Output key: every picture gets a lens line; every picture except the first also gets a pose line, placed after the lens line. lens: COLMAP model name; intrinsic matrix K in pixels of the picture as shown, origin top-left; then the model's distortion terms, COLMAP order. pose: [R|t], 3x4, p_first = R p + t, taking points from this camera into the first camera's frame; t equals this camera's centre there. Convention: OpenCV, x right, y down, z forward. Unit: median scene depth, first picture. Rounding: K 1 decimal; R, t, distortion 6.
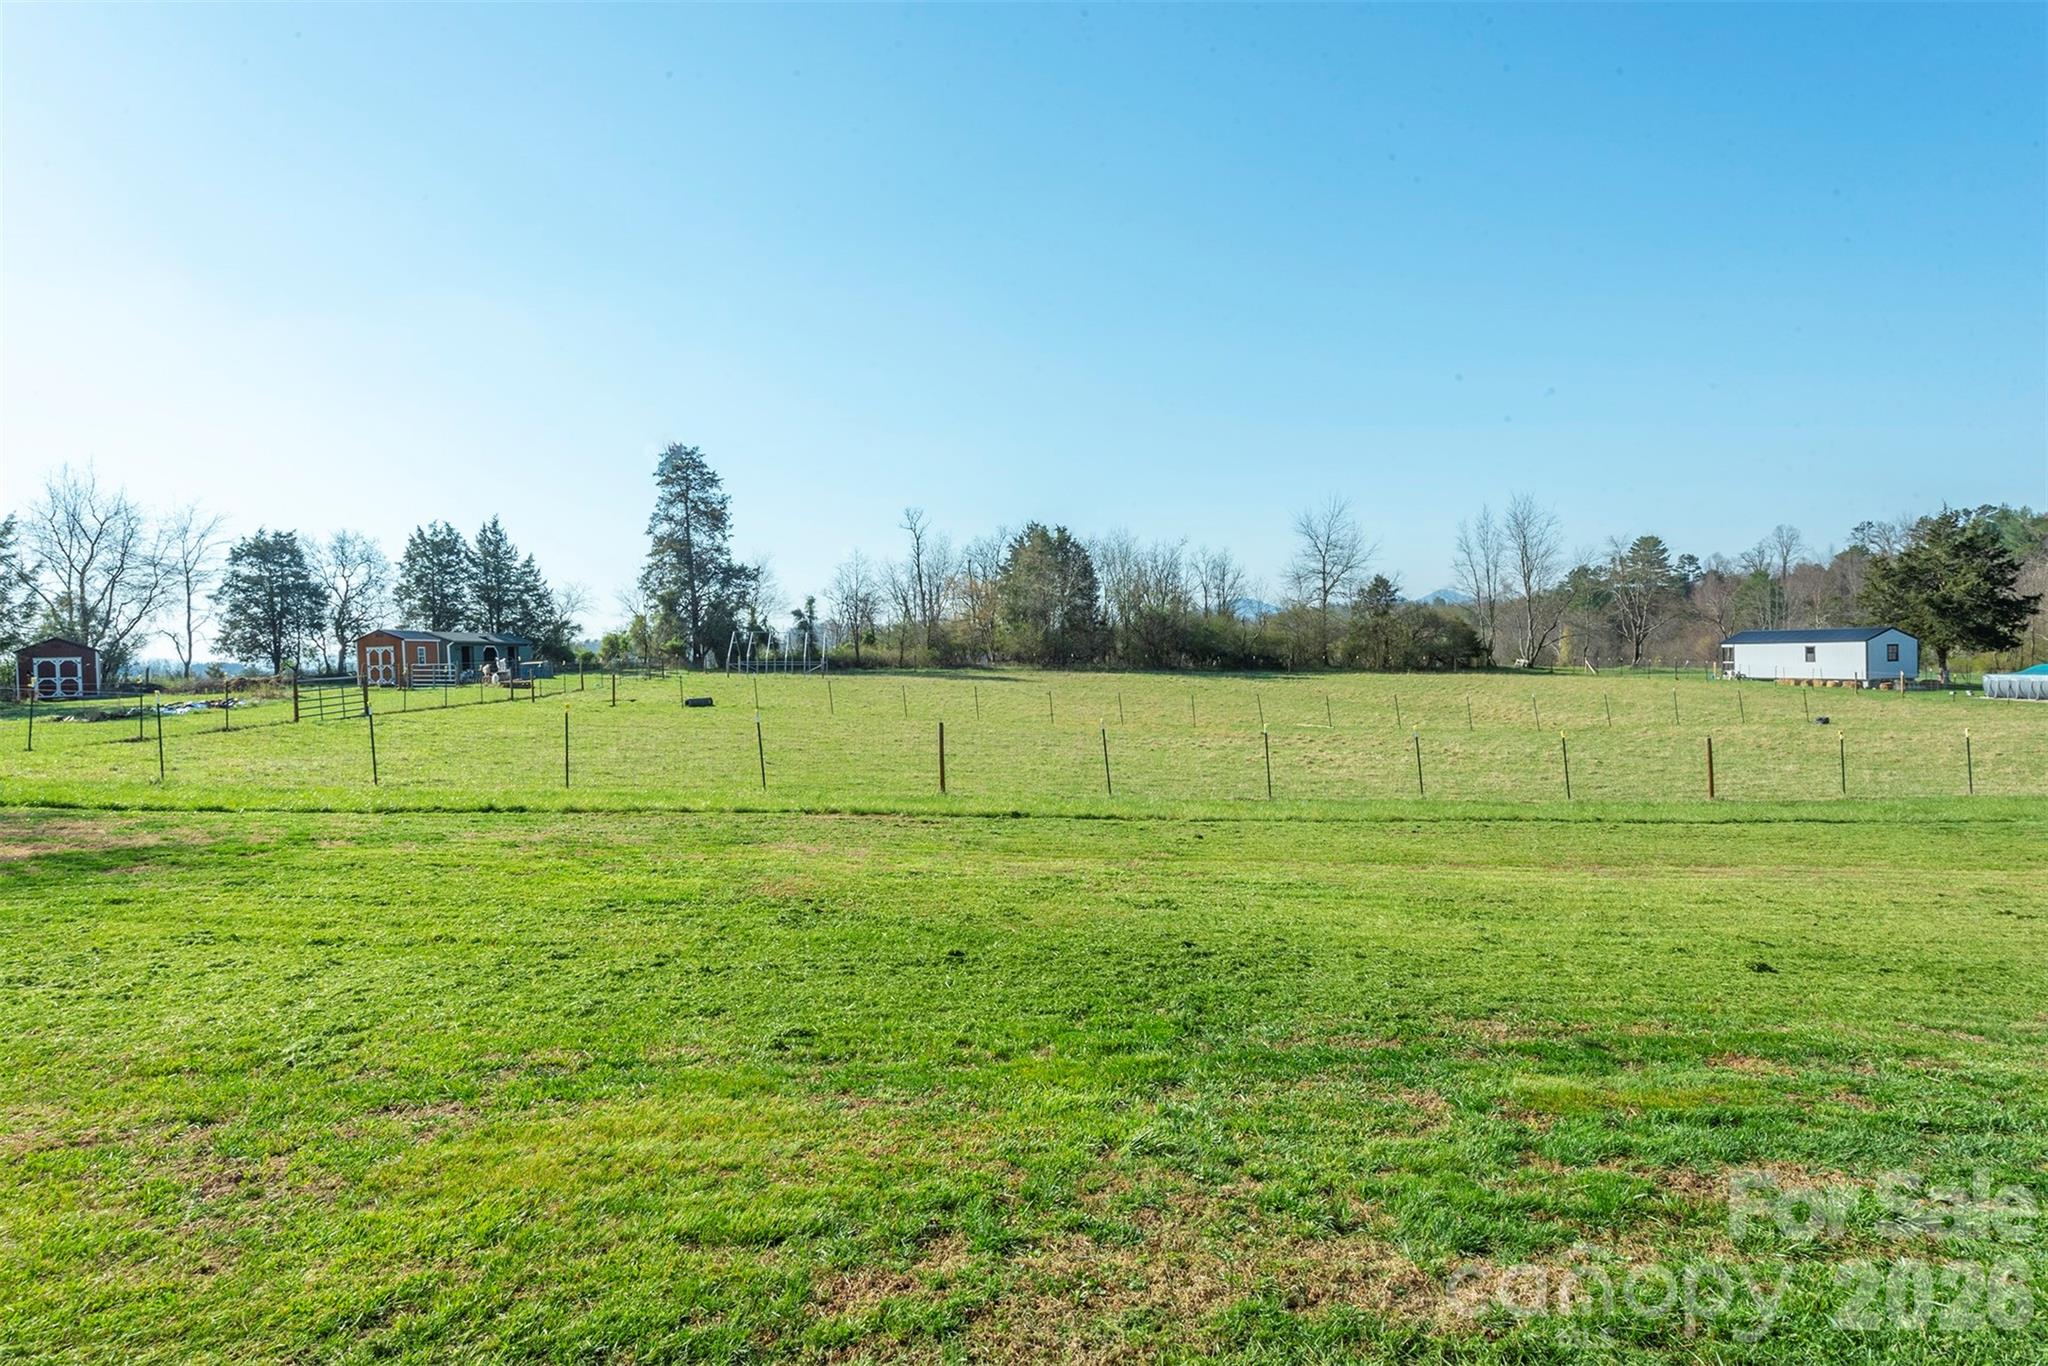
lens RADIAL K [[1148.6, 0, 1027.5], [0, 1148.6, 670.8], [0, 0, 1]] dist [0.018730, -0.002556]
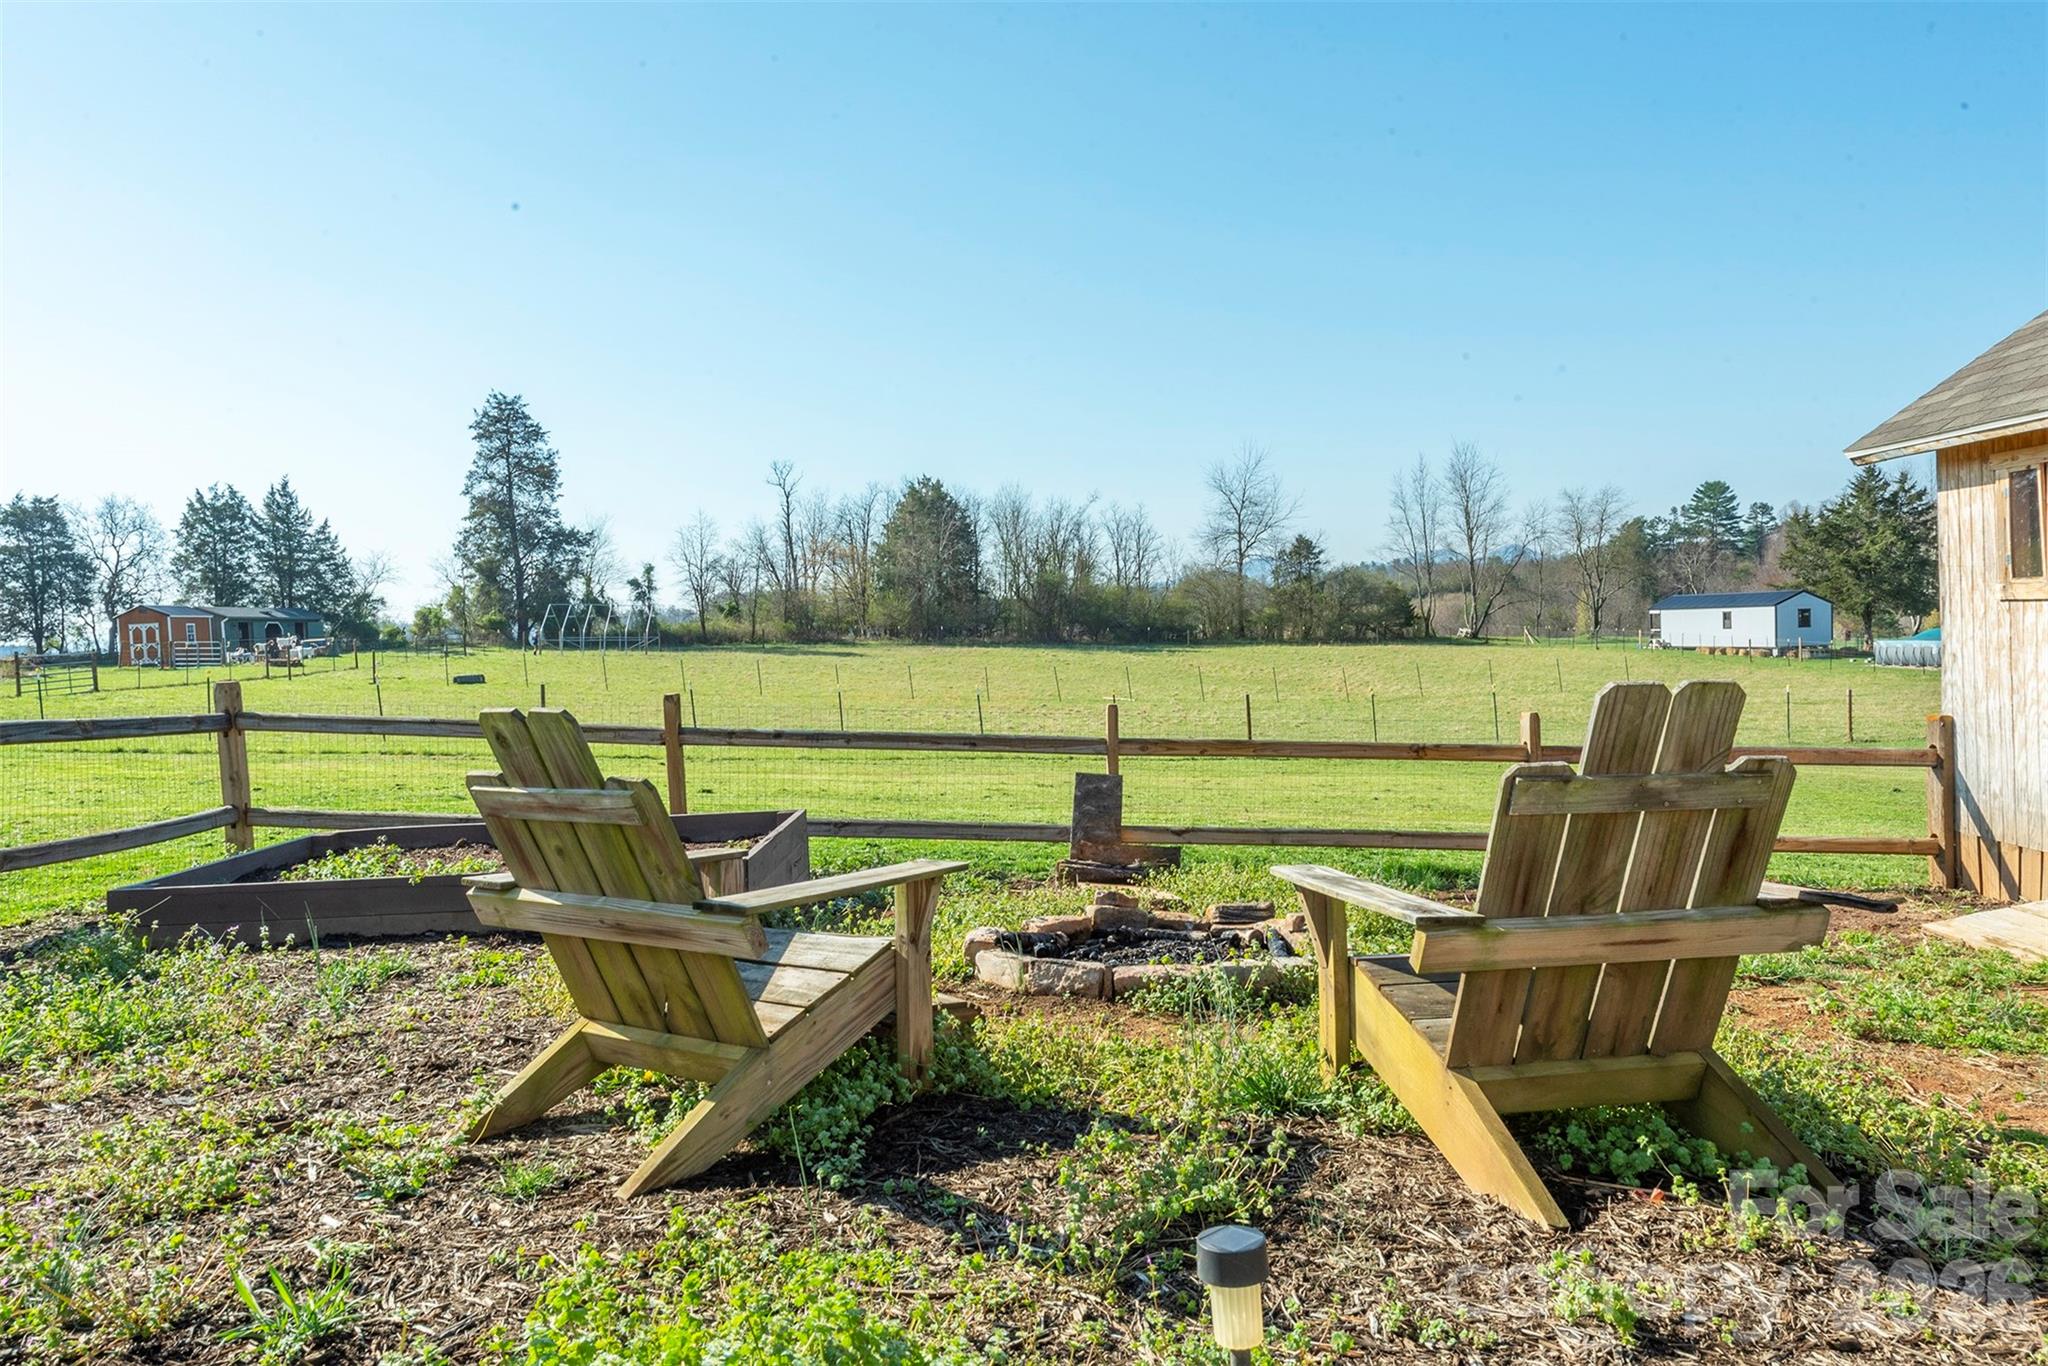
lens RADIAL K [[1384.8, 0, 1023.1], [0, 1384.8, 697.4], [0, 0, 1]] dist [0.017335, -0.007335]
pose [[0.999751, -0.008724, 0.020552, 0.077545], [0.007972, 0.999306, 0.036397, 0.002069], [-0.020855, -0.036224, 0.999126, -0.085869]]
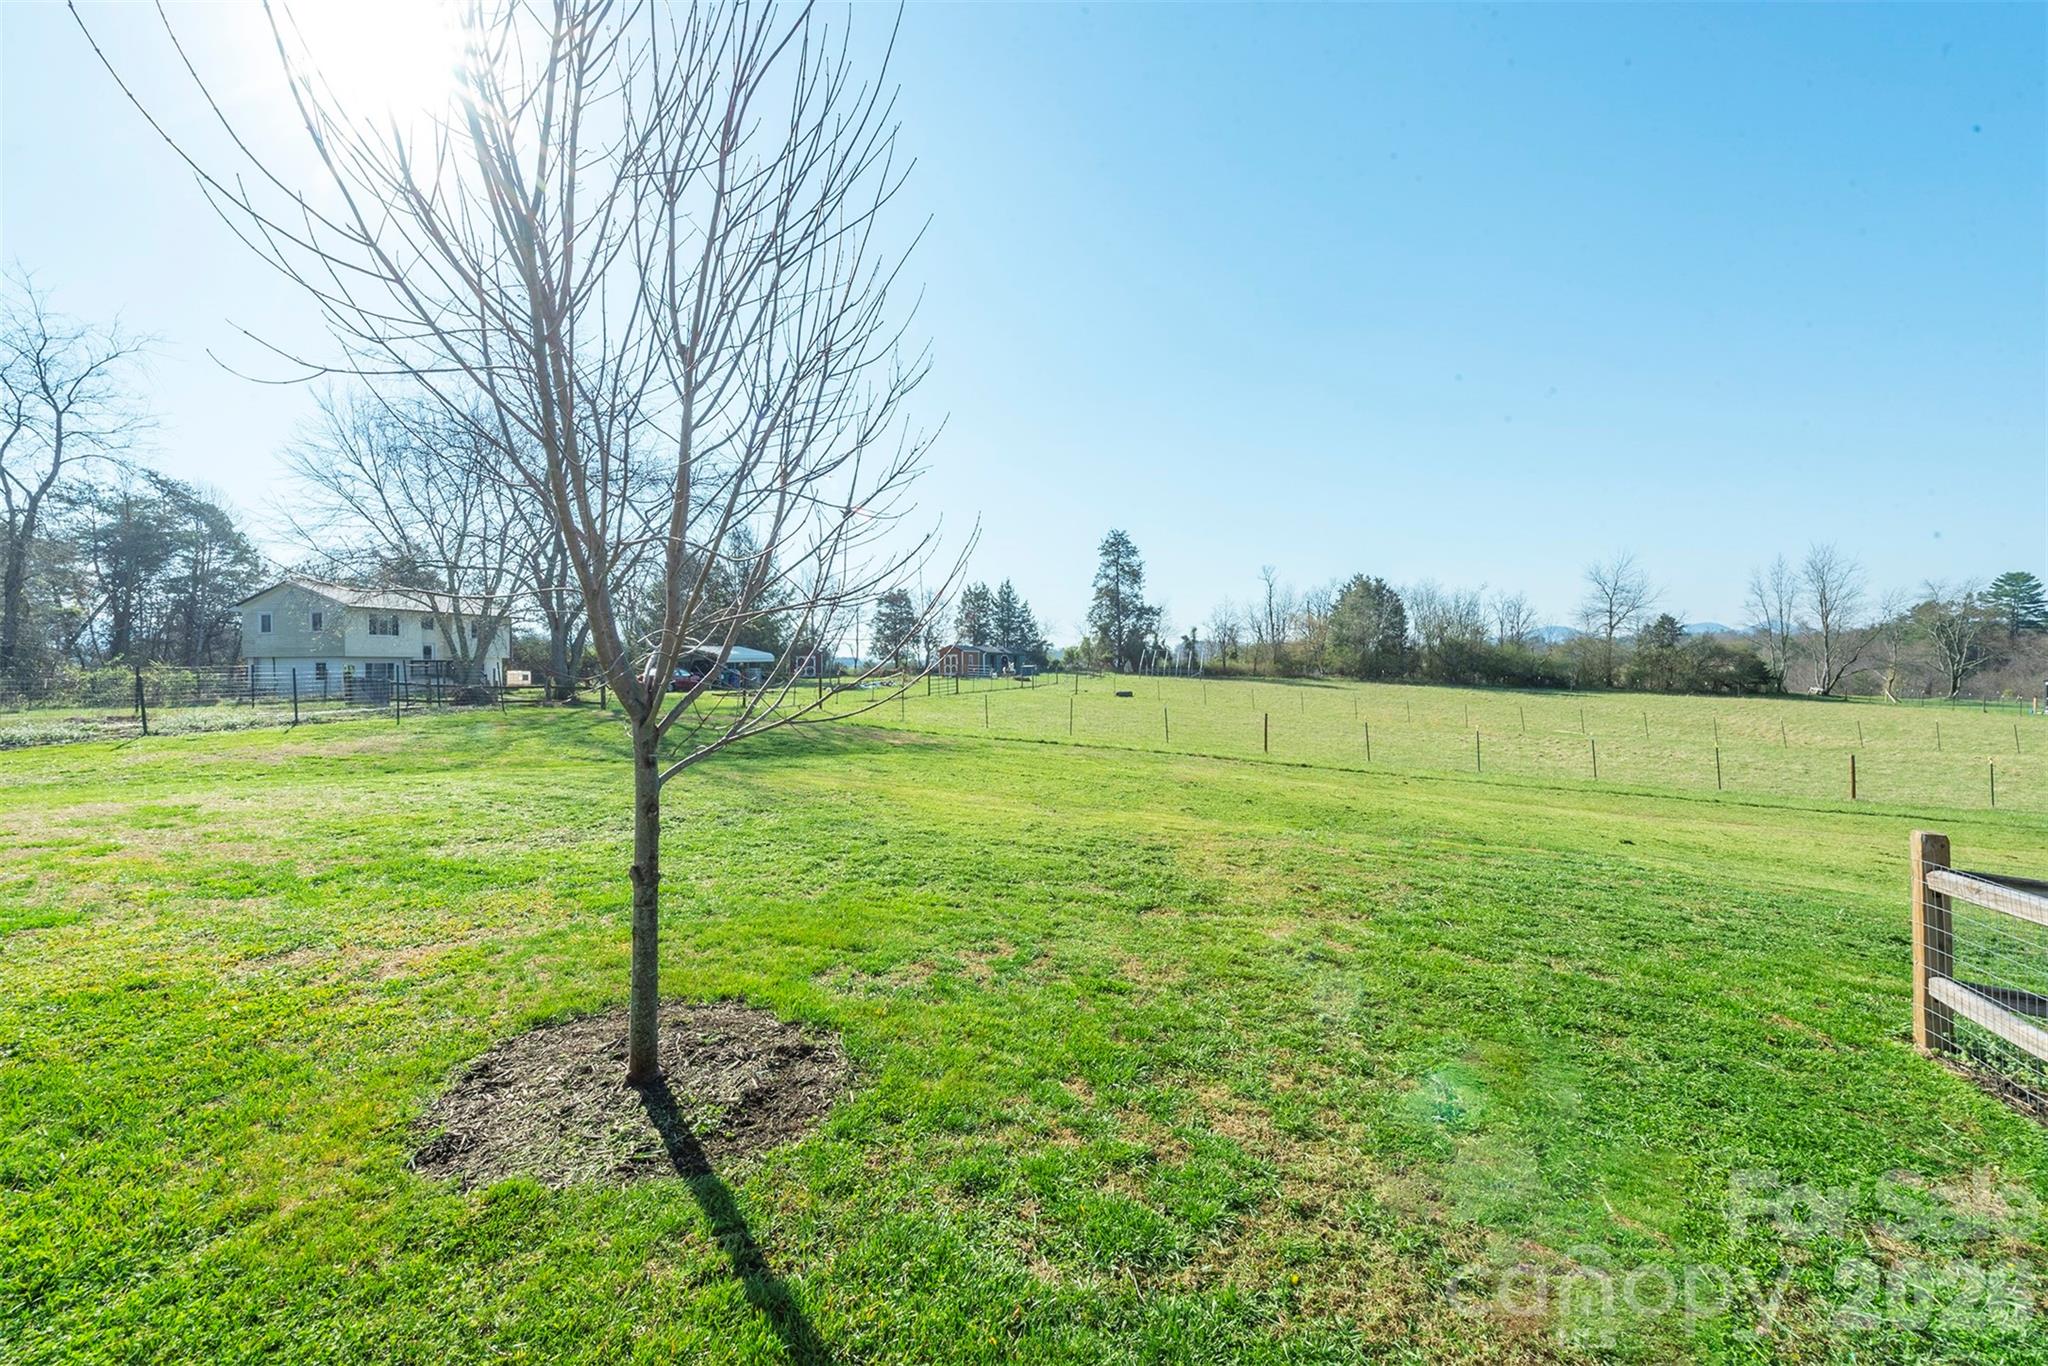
lens RADIAL K [[798.3, 0, 1008.8], [0, 798.3, 678.6], [0, 0, 1]] dist [-0.001289, -0.001299]
pose [[0.915771, 0.037482, -0.399948, 0.010575], [-0.034813, 0.999297, 0.013941, -0.002493], [0.400189, 0.001156, 0.916432, -0.060948]]
